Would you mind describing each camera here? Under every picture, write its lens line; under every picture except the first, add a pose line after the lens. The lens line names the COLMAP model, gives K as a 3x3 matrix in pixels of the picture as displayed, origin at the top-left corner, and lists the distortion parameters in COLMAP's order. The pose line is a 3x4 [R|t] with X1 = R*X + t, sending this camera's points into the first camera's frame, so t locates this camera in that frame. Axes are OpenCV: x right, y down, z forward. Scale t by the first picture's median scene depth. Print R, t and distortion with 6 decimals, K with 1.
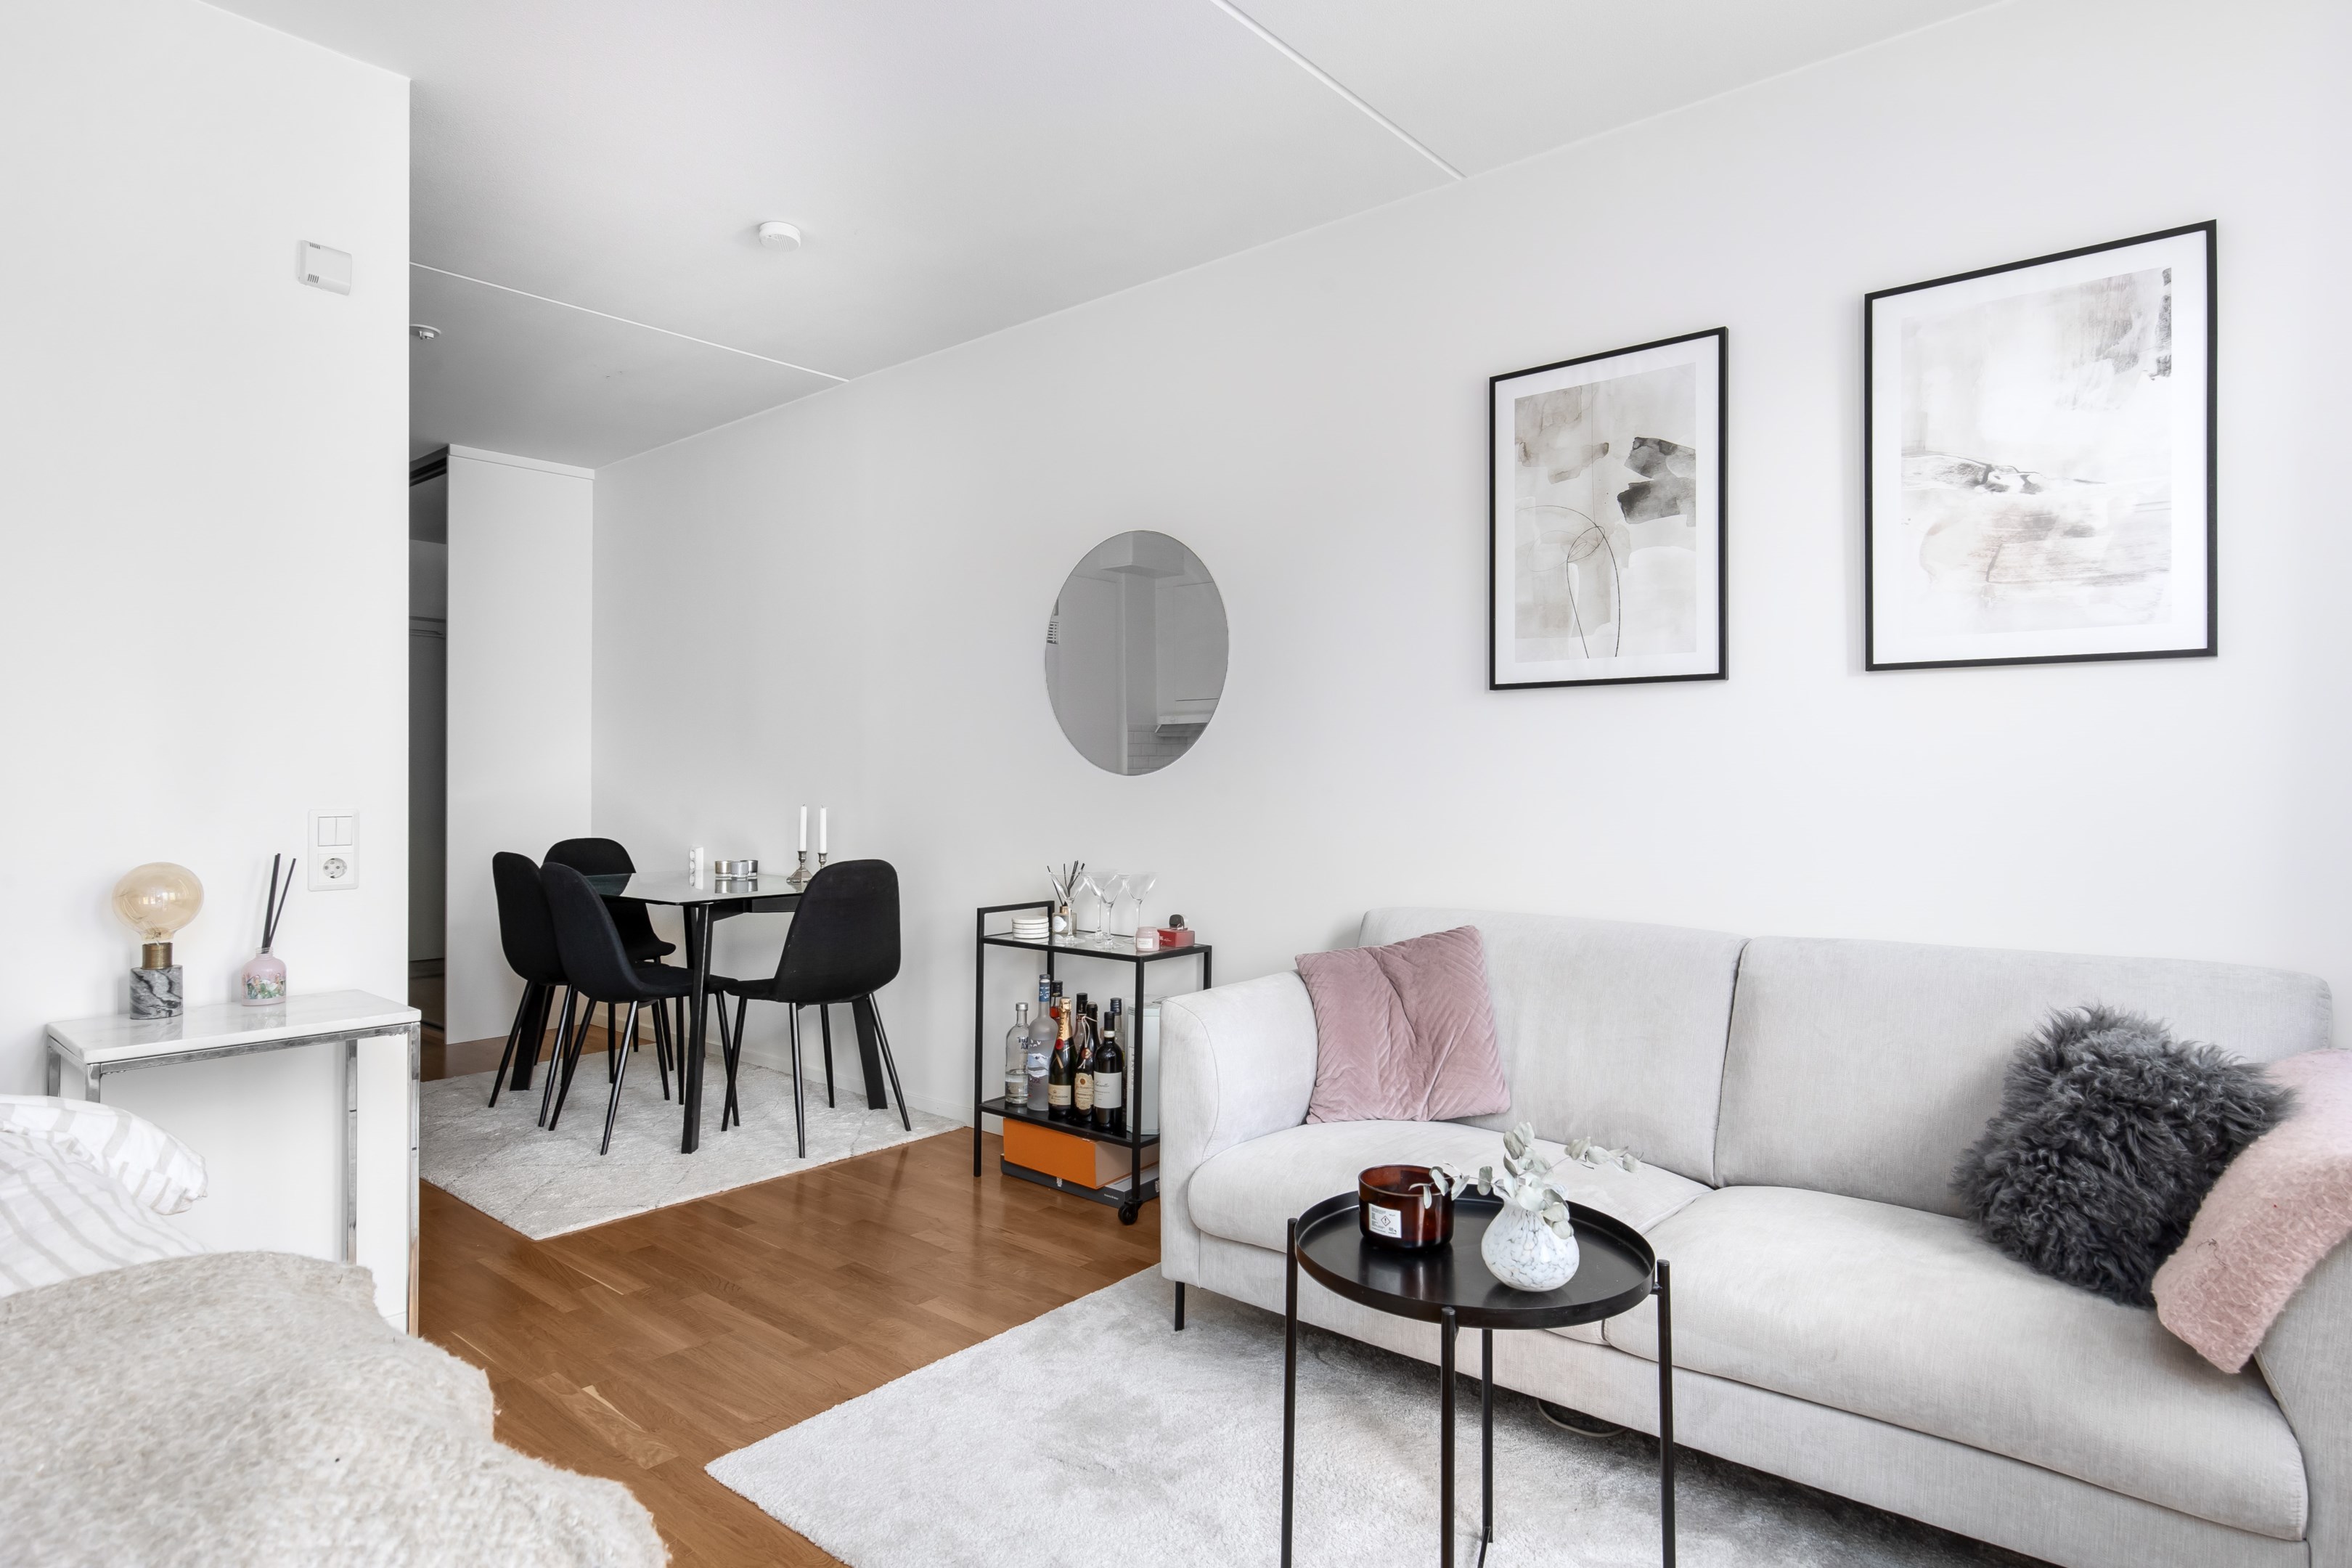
lens RADIAL K [[1271.1, 0, 1185.5], [0, 1271.1, 779.4], [0, 0, 1]] dist [0.004029, -0.001716]
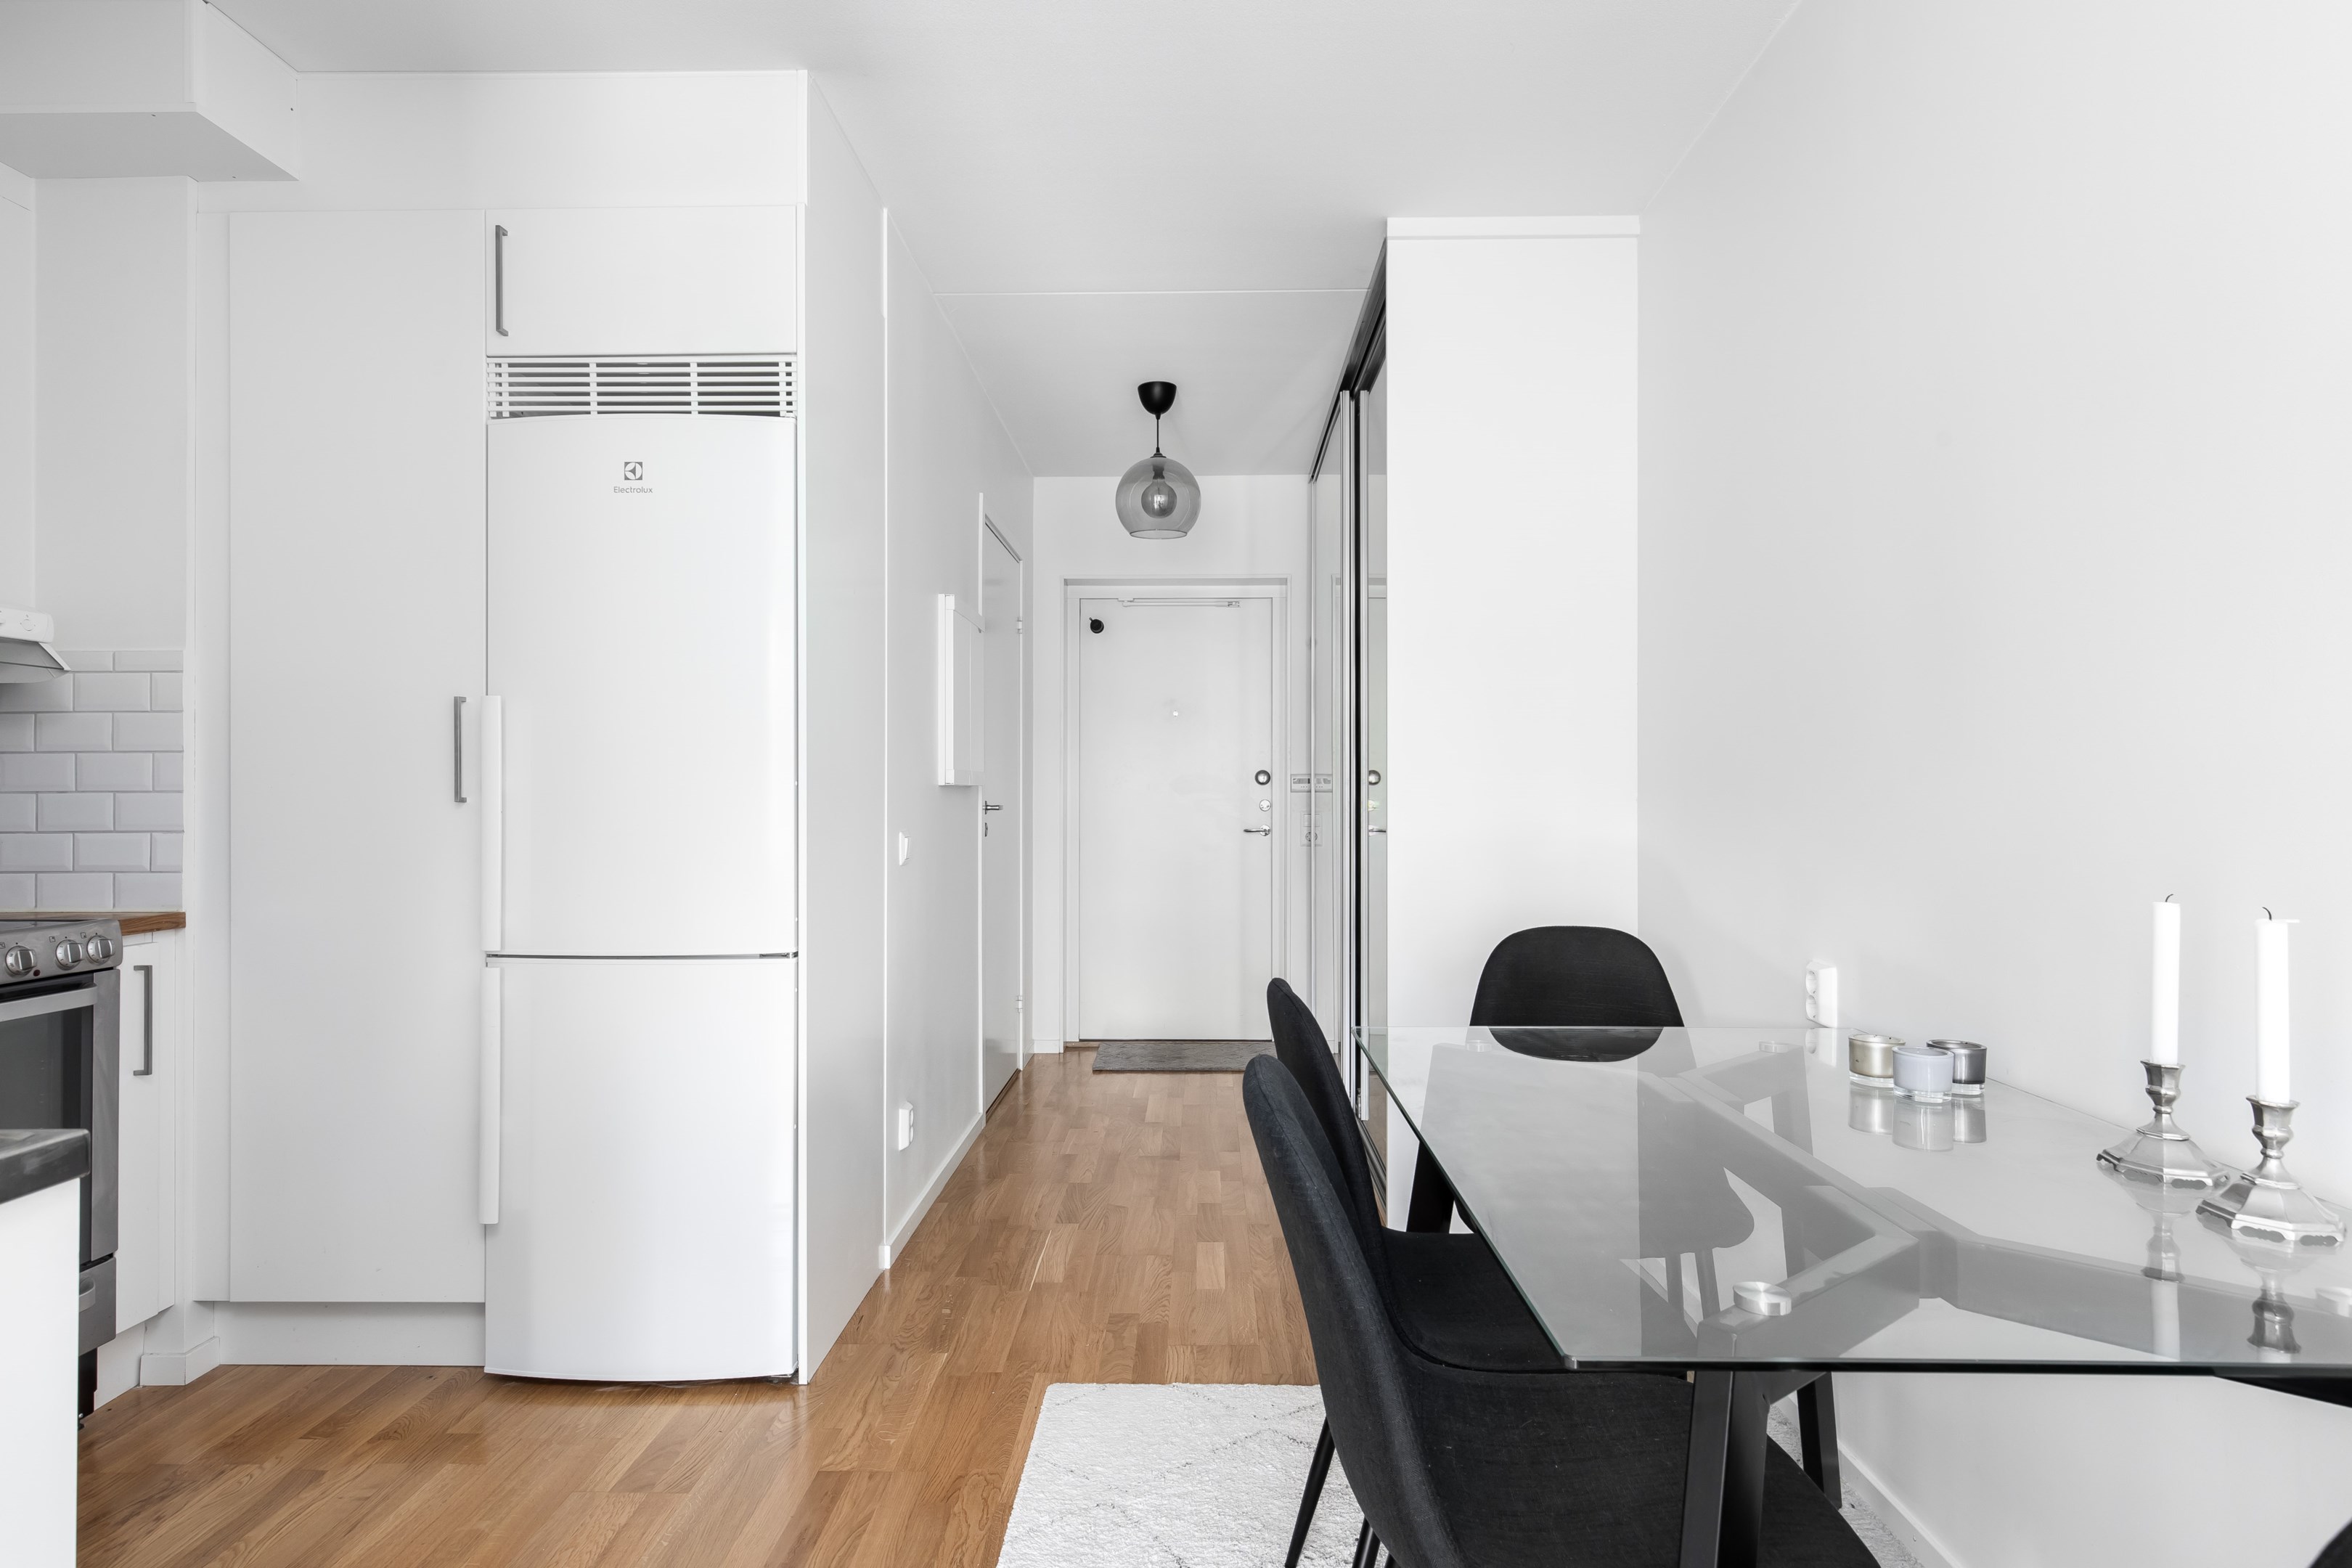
lens RADIAL K [[1271.1, 0, 1185.5], [0, 1271.1, 779.4], [0, 0, 1]] dist [0.004029, -0.001716]
pose [[0.625034, -0.011008, -0.780520, -0.253366], [0.003970, 0.999932, -0.010923, -0.003636], [0.780587, 0.003728, 0.625035, 0.770940]]
